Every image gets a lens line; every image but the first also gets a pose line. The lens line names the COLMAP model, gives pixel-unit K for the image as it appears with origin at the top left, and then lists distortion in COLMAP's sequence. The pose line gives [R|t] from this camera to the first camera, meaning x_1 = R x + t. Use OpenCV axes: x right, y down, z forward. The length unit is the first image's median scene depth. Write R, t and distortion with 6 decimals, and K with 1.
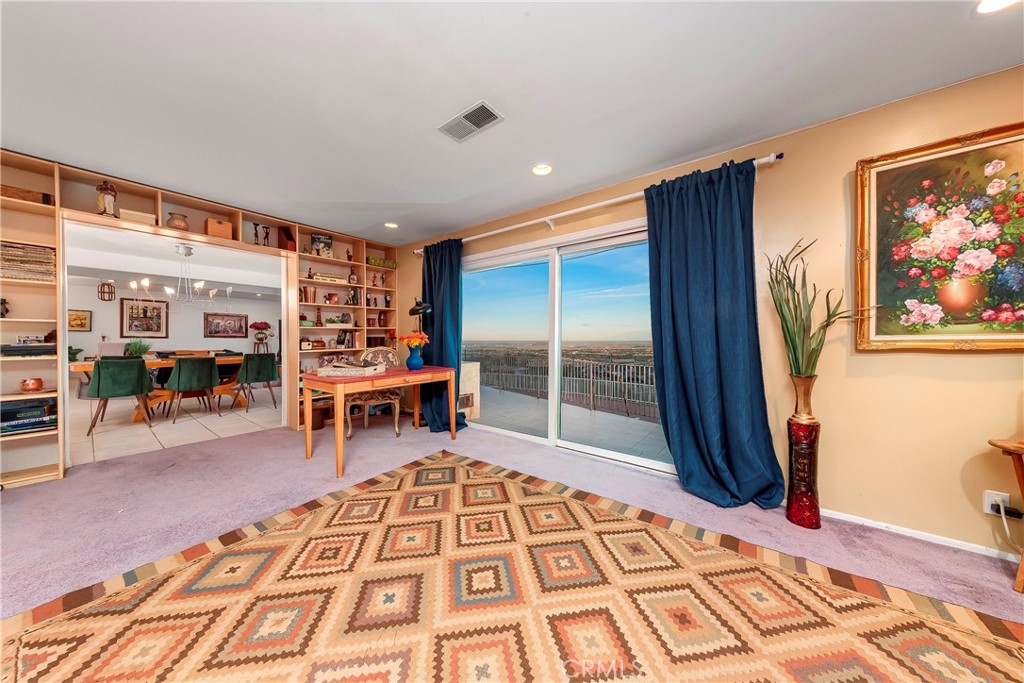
lens RADIAL K [[328.5, 0, 514.5], [0, 328.5, 340.8], [0, 0, 1]] dist [-0.000208, 0.000141]
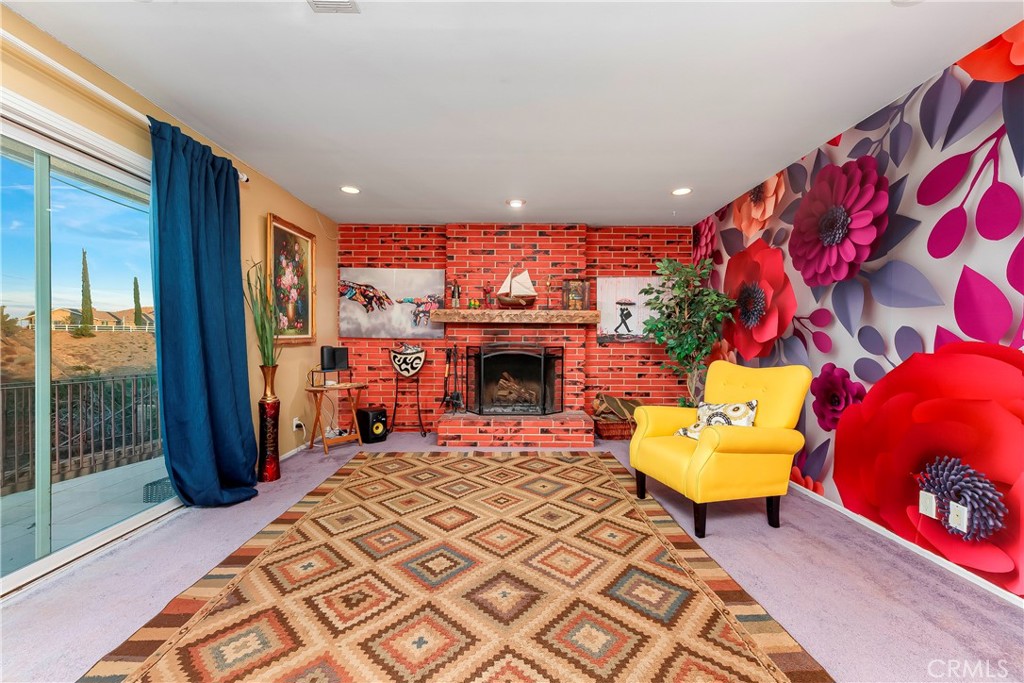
lens RADIAL K [[409.2, 0, 505.8], [0, 409.2, 340.2], [0, 0, 1]] dist [0.013395, -0.001379]
pose [[-0.602245, -0.012535, 0.798213, -1.027735], [-0.003740, 0.999910, 0.012880, -0.022128], [-0.798303, 0.004772, -0.602237, 1.294660]]
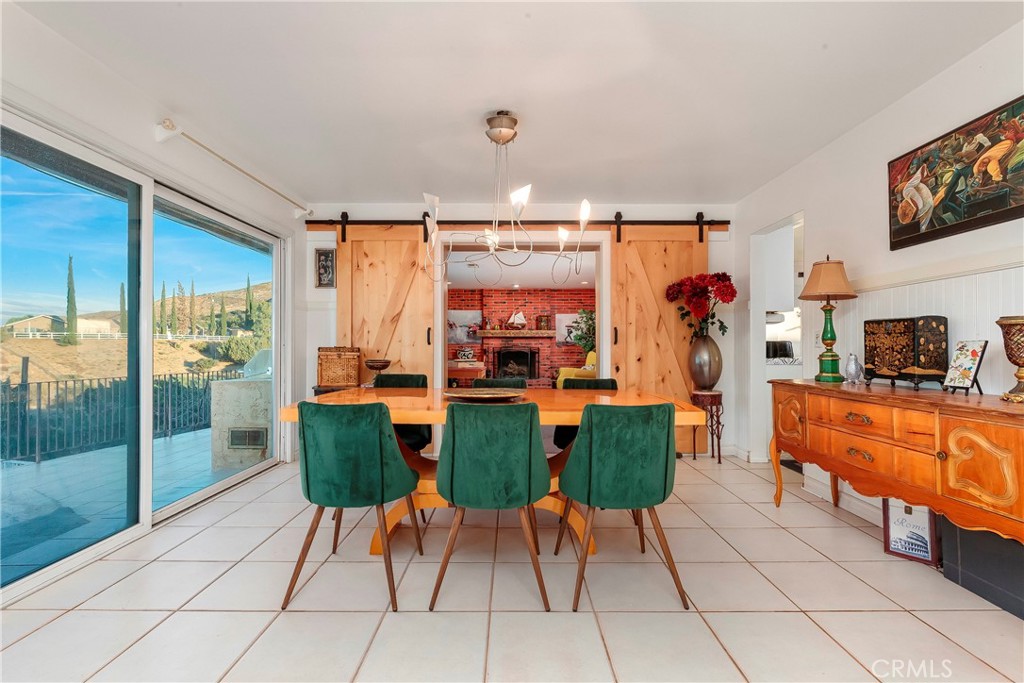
lens RADIAL K [[478.1, 0, 512.1], [0, 478.1, 338.6], [0, 0, 1]] dist [0.012336, -0.002009]
pose [[-0.628830, 0.003348, 0.777536, -2.950214], [0.002244, 0.999994, -0.002491, -0.042516], [-0.777540, 0.000178, -0.628834, 2.922586]]
